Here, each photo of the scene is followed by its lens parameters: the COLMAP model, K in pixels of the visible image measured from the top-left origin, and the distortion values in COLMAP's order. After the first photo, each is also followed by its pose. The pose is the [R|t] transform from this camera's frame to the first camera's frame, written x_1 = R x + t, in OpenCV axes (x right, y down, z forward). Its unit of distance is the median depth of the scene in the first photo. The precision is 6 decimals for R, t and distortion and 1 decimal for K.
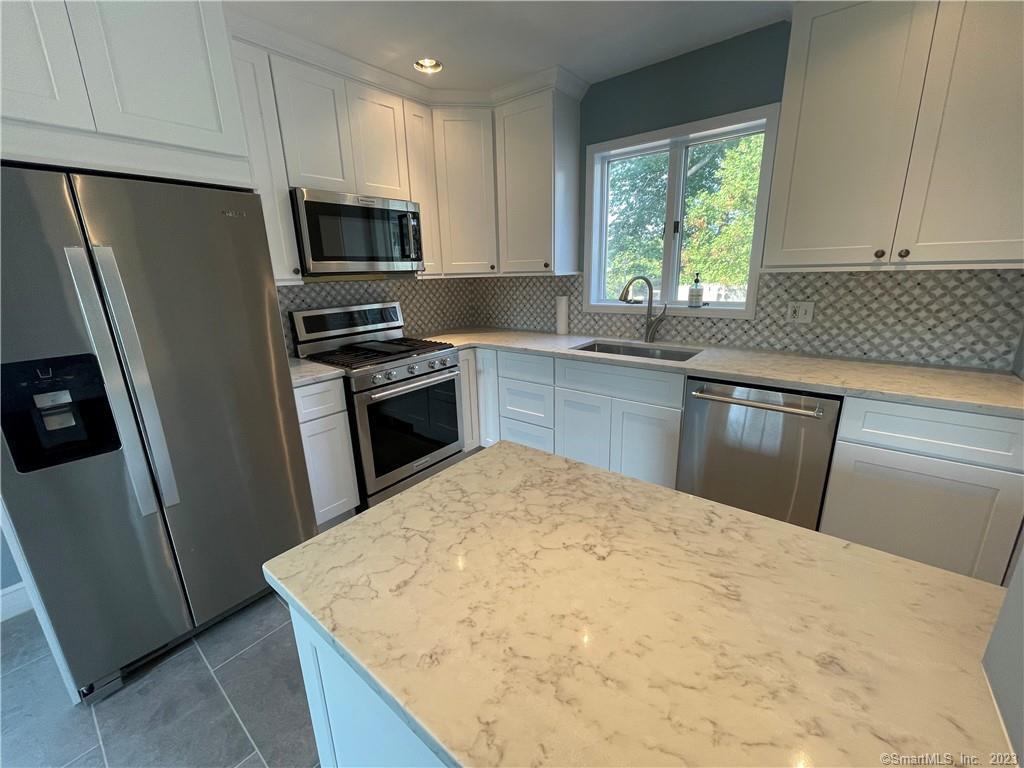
lens RADIAL K [[411.6, 0, 512.3], [0, 411.6, 379.2], [0, 0, 1]] dist [-0.003274, 0.000348]
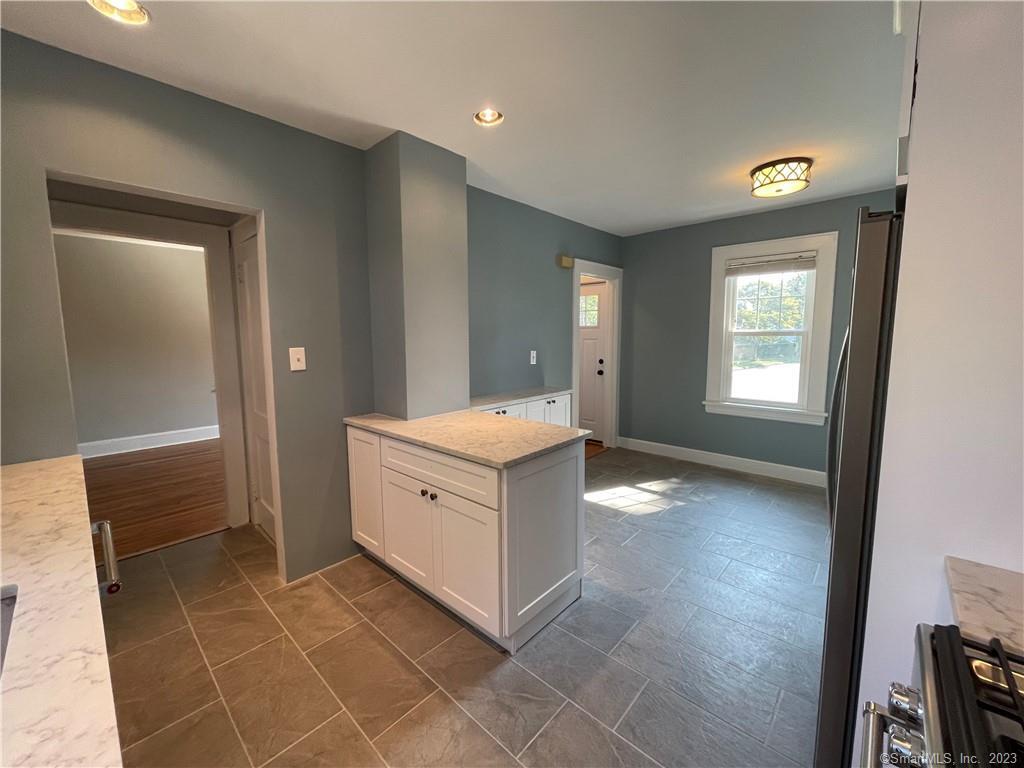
lens RADIAL K [[411.6, 0, 511.7], [0, 411.6, 379.2], [0, 0, 1]] dist [-0.003274, 0.000348]
pose [[-0.997205, 0.026609, 0.069818, -0.077750], [0.050128, 0.931186, 0.361081, -0.297183], [-0.055406, 0.363572, -0.929917, 1.105860]]
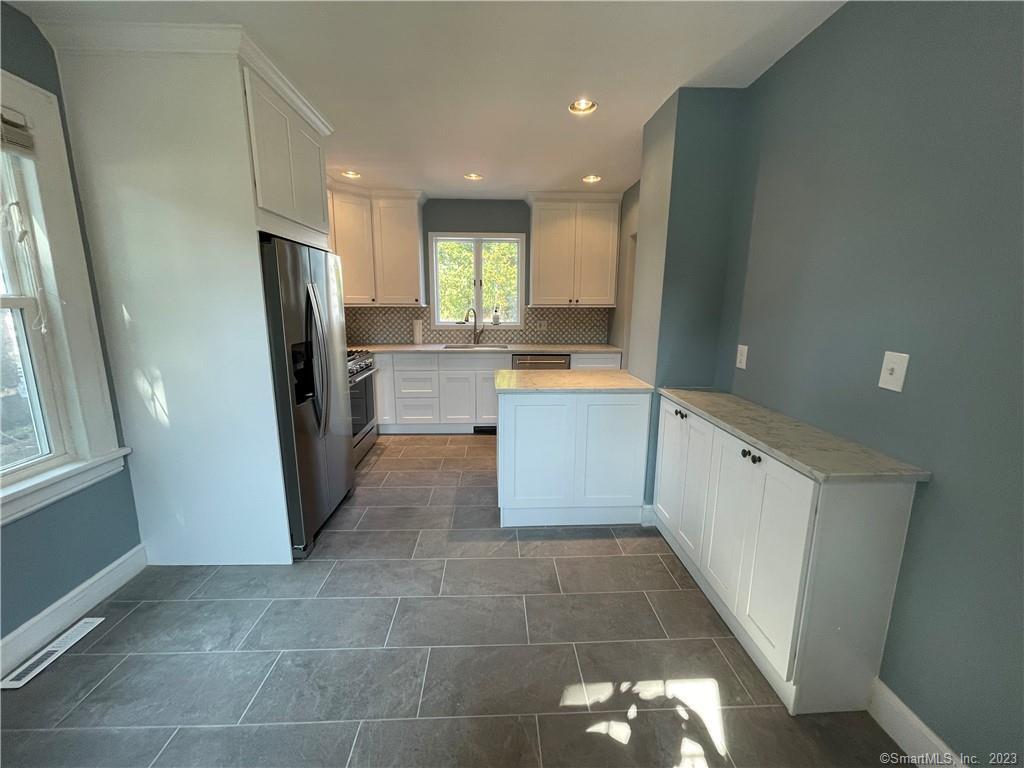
lens RADIAL K [[411.6, 0, 512.2], [0, 411.6, 379.3], [0, 0, 1]] dist [-0.003274, 0.000348]
pose [[0.749459, -0.091223, 0.655736, -0.823246], [0.145694, 0.988906, -0.028946, 0.151538], [-0.645821, 0.117231, 0.754435, -0.491178]]
